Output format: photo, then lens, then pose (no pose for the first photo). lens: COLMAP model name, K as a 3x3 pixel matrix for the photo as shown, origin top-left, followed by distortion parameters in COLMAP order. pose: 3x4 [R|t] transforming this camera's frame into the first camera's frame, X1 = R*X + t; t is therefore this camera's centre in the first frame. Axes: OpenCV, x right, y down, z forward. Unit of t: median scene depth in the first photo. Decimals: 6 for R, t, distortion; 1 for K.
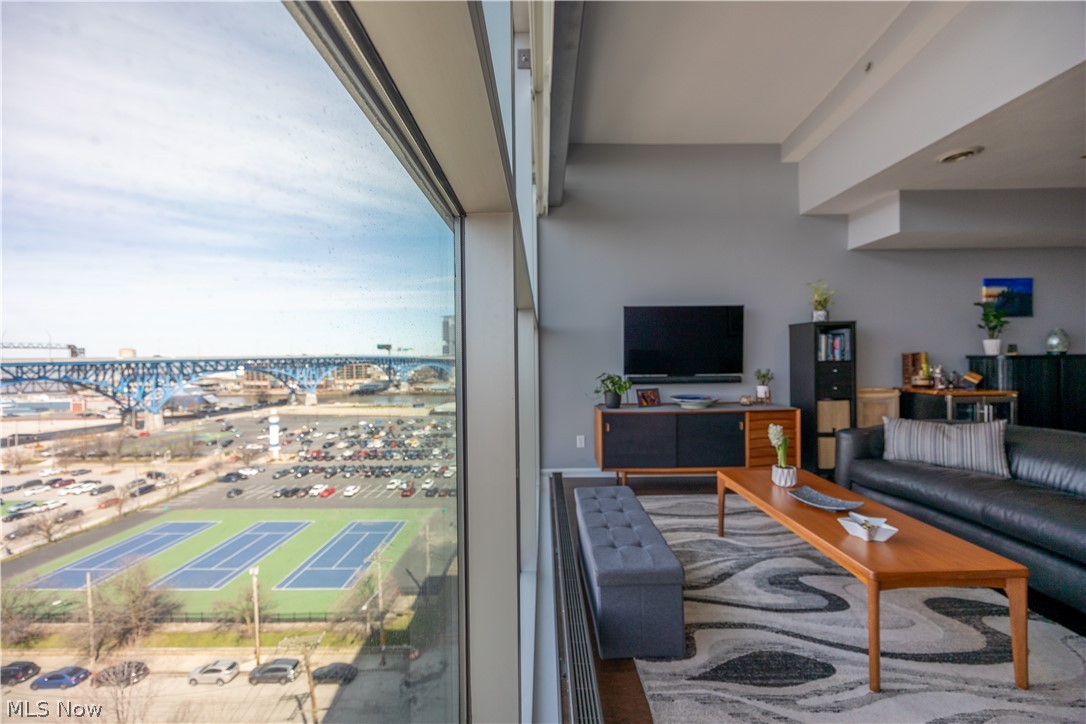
lens RADIAL K [[413.2, 0, 540.3], [0, 413.2, 359.6], [0, 0, 1]] dist [-0.003078, -0.000224]
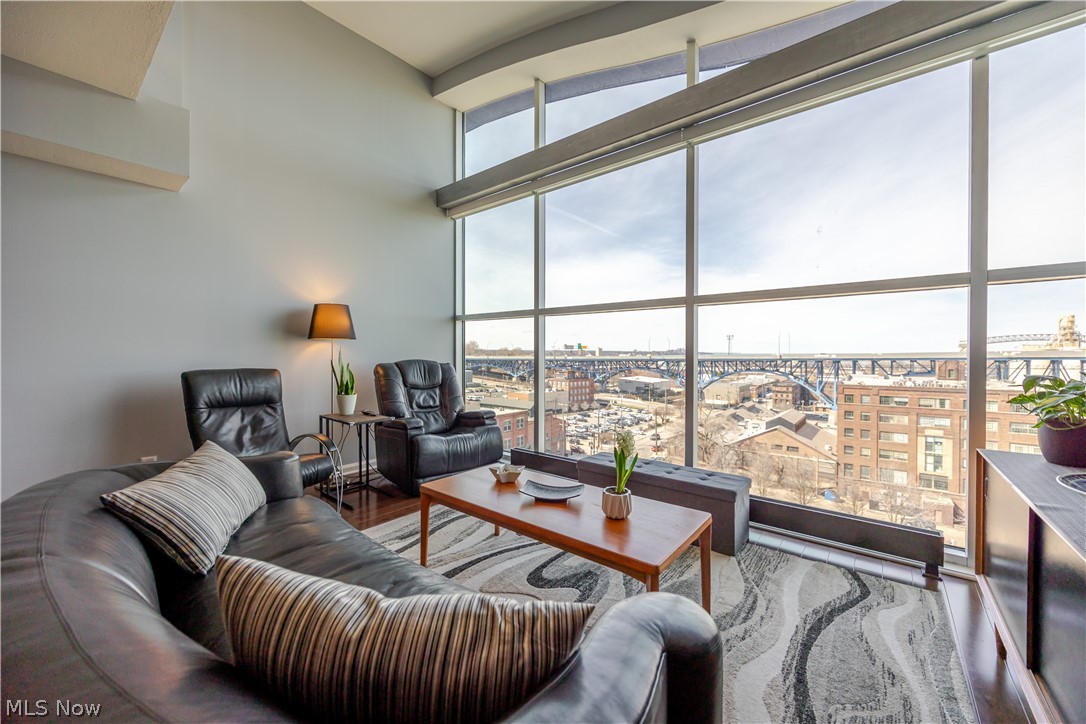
lens RADIAL K [[413.2, 0, 540.3], [0, 413.2, 359.6], [0, 0, 1]] dist [-0.003078, -0.000224]
pose [[-0.633812, 0.022135, -0.773170, 0.745019], [0.002131, 0.999637, 0.026872, 0.009787], [0.773484, 0.015384, -0.633629, 0.817917]]
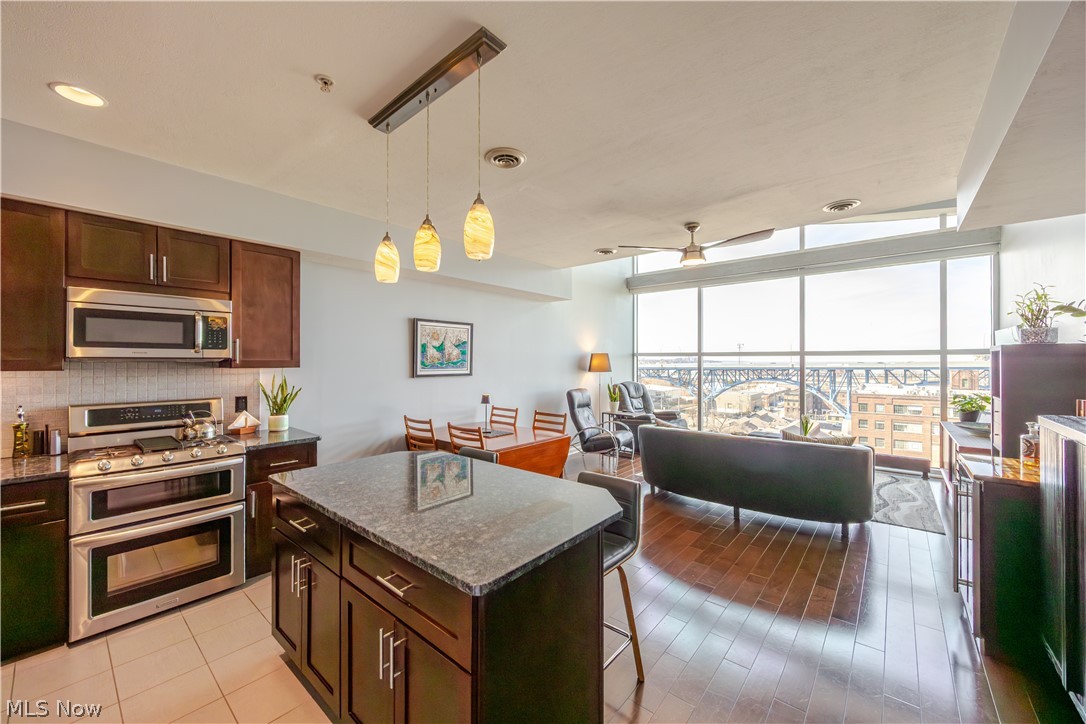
lens RADIAL K [[413.2, 0, 540.3], [0, 413.2, 359.6], [0, 0, 1]] dist [-0.003078, -0.000224]
pose [[-0.647840, 0.006405, -0.761749, 1.716229], [0.000908, 0.999970, 0.007636, -0.068420], [0.761776, 0.004255, -0.647827, 0.794607]]
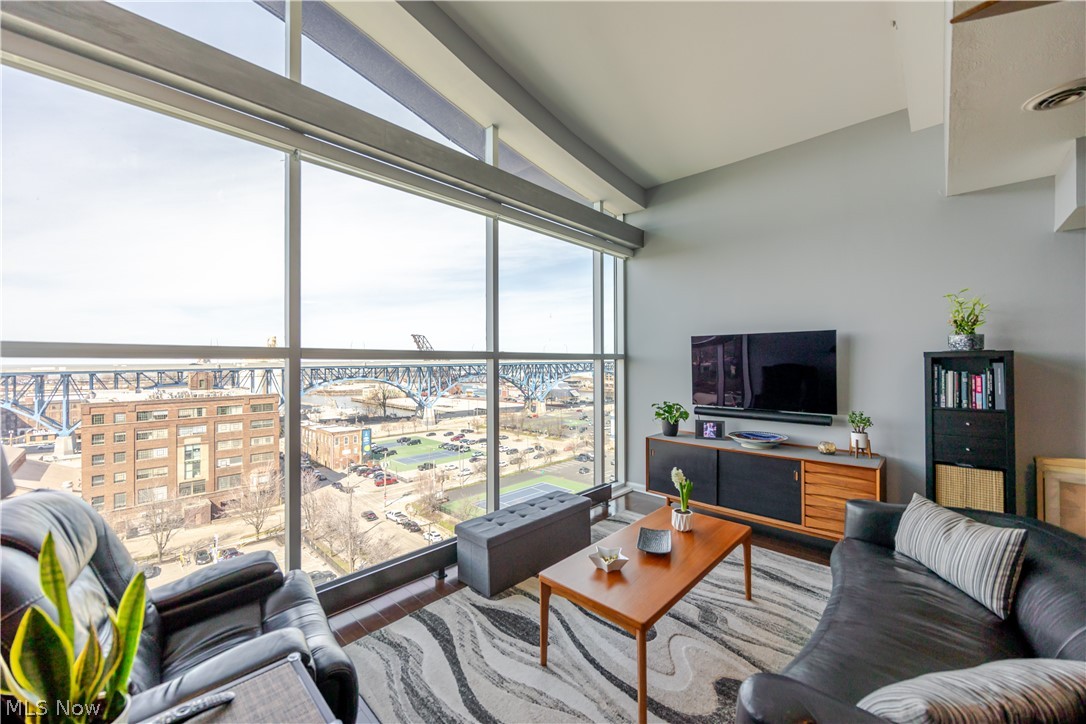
lens RADIAL K [[415.3, 0, 536.7], [0, 415.3, 359.8], [0, 0, 1]] dist [-0.002026, -0.000349]
pose [[0.718313, 0.003288, -0.695712, 0.638566], [-0.009072, 0.999948, -0.004642, -0.065410], [0.695661, 0.009646, 0.718306, 0.003046]]
